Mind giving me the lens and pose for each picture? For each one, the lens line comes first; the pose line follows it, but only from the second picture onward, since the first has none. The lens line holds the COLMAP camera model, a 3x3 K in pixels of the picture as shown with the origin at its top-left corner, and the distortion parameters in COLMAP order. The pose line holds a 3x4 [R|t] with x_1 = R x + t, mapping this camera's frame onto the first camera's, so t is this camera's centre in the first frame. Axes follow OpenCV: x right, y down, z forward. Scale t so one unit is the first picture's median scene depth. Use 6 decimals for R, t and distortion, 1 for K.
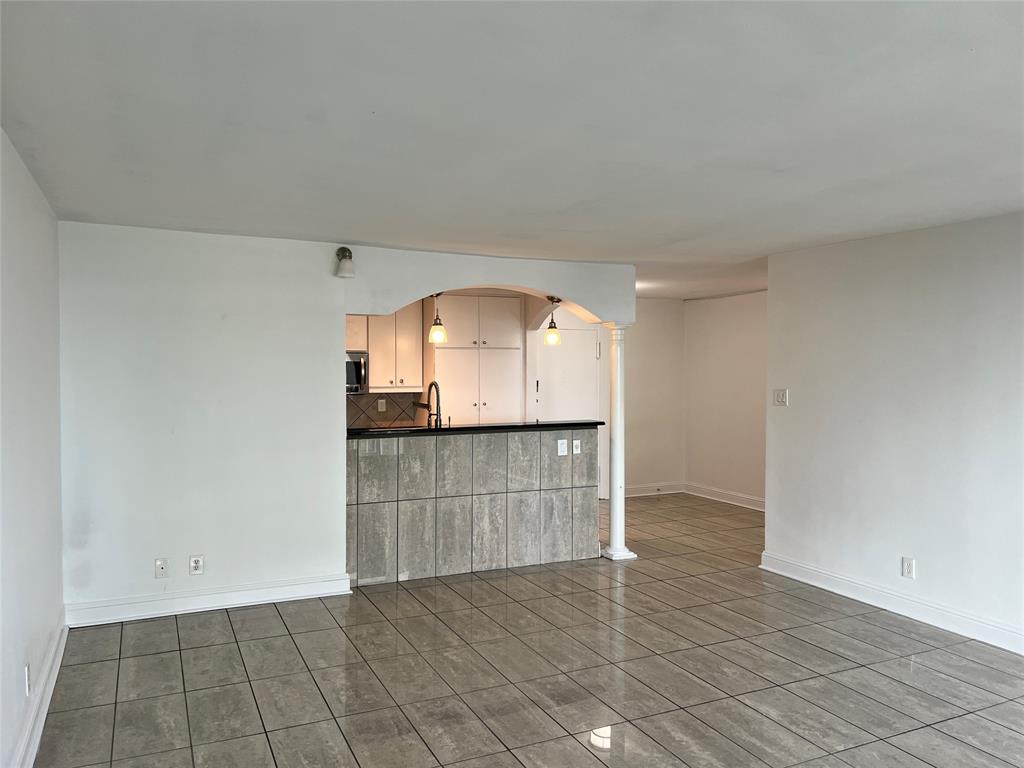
lens RADIAL K [[779.8, 0, 520.6], [0, 779.8, 375.9], [0, 0, 1]] dist [0.054564, -0.052340]
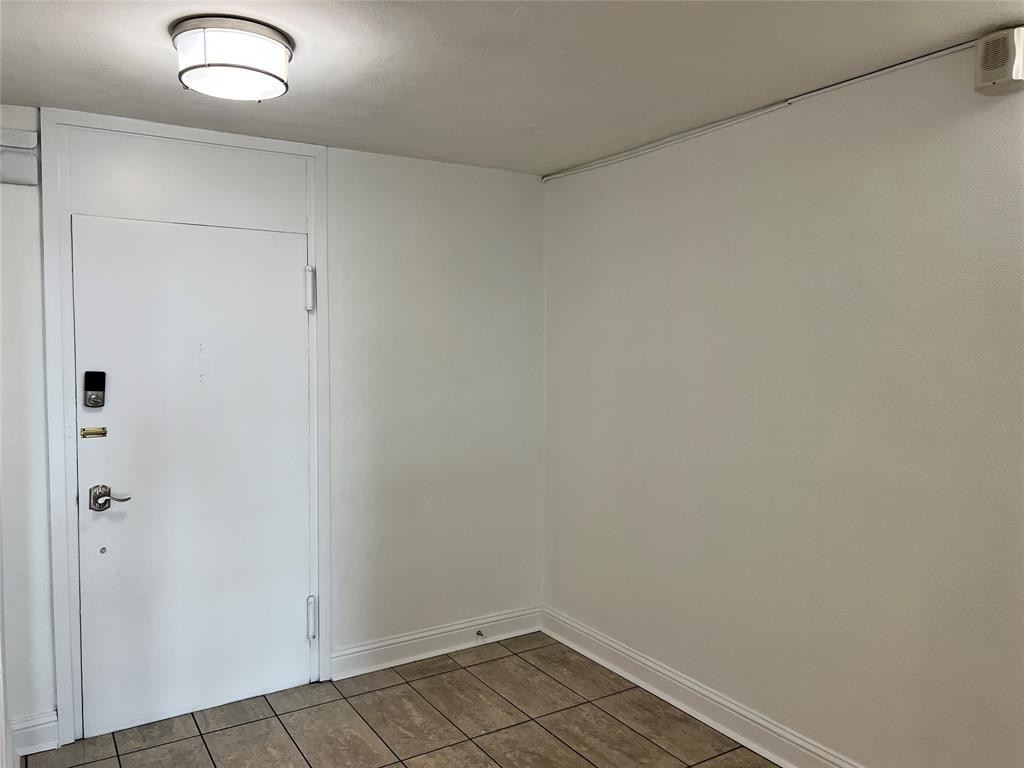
lens RADIAL K [[779.8, 0, 509.0], [0, 779.8, 383.1], [0, 0, 1]] dist [0.054564, -0.052340]
pose [[0.995737, -0.002282, 0.092205, 0.263398], [-0.001890, 0.998979, 0.045135, -0.008464], [-0.092214, -0.045117, 0.994717, 1.009561]]
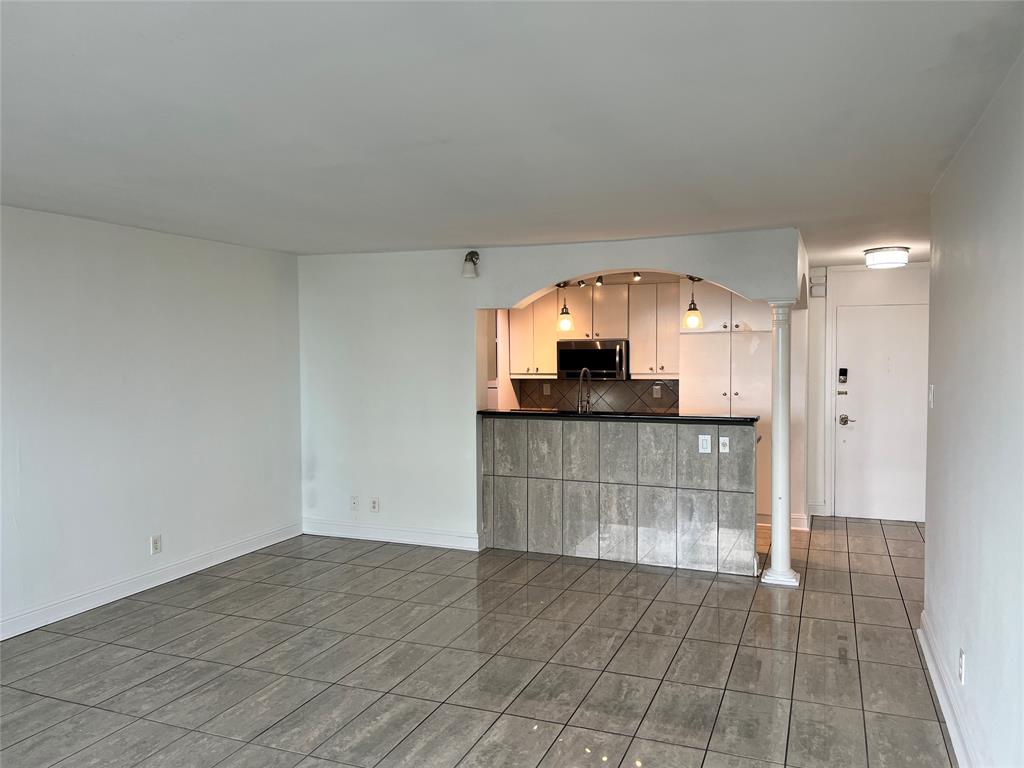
lens RADIAL K [[779.8, 0, 519.6], [0, 779.8, 380.2], [0, 0, 1]] dist [0.054564, -0.052340]
pose [[0.669355, 0.021647, -0.742627, 0.651311], [-0.003624, 0.999659, 0.025873, -0.003728], [0.742934, -0.014627, 0.669205, 0.276702]]
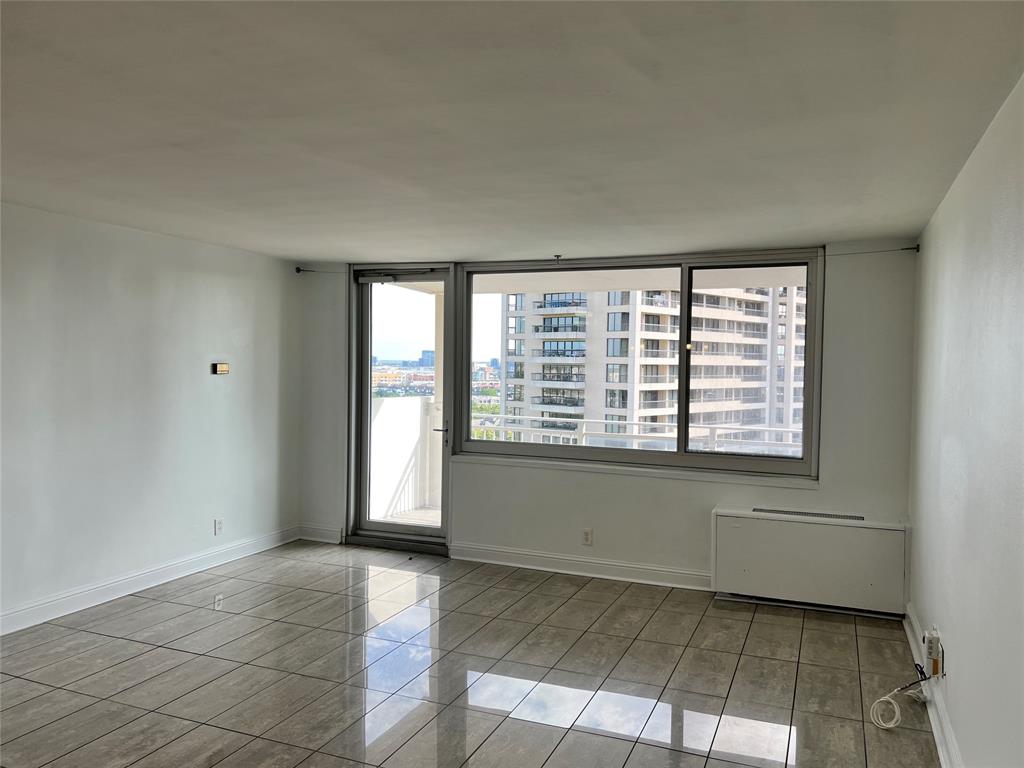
lens RADIAL K [[779.8, 0, 525.4], [0, 779.8, 386.3], [0, 0, 1]] dist [0.054564, -0.052340]
pose [[-0.660359, -0.042163, 0.749766, -0.388968], [-0.001507, 0.998495, 0.054823, -0.017477], [-0.750949, 0.035072, -0.659428, 0.795601]]
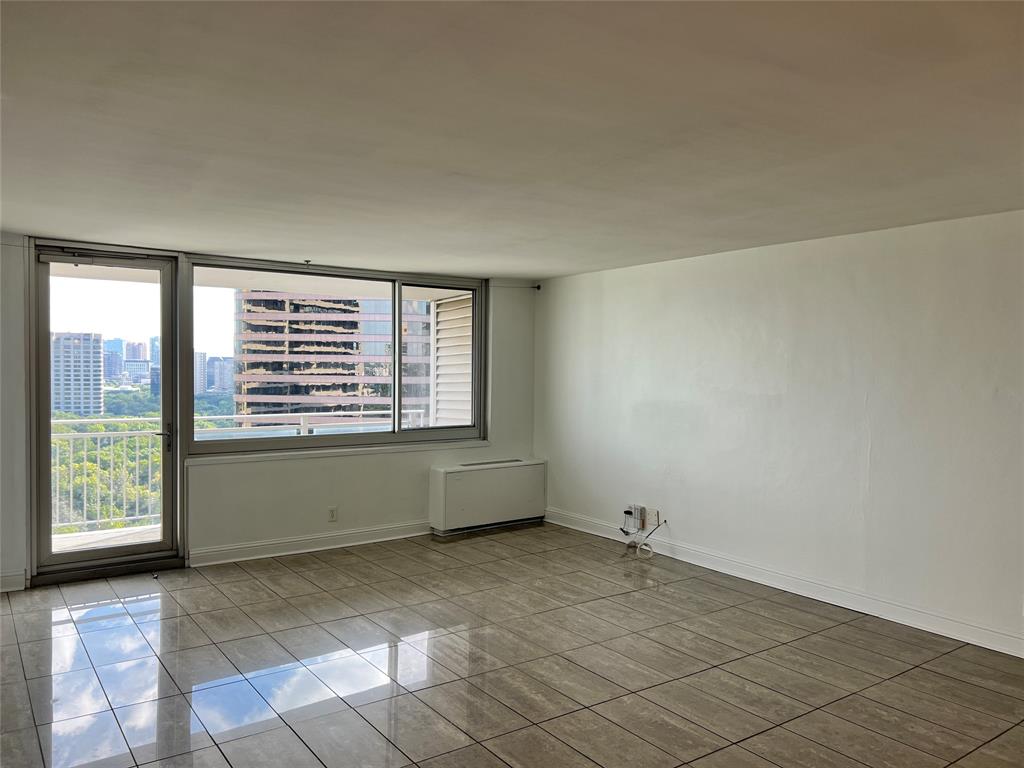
lens RADIAL K [[779.8, 0, 513.6], [0, 779.8, 390.1], [0, 0, 1]] dist [0.054564, -0.052340]
pose [[-0.985198, -0.011156, -0.171056, 0.259819], [-0.020819, 0.998280, 0.054796, -0.016101], [0.170151, 0.057547, -0.983736, 1.246131]]
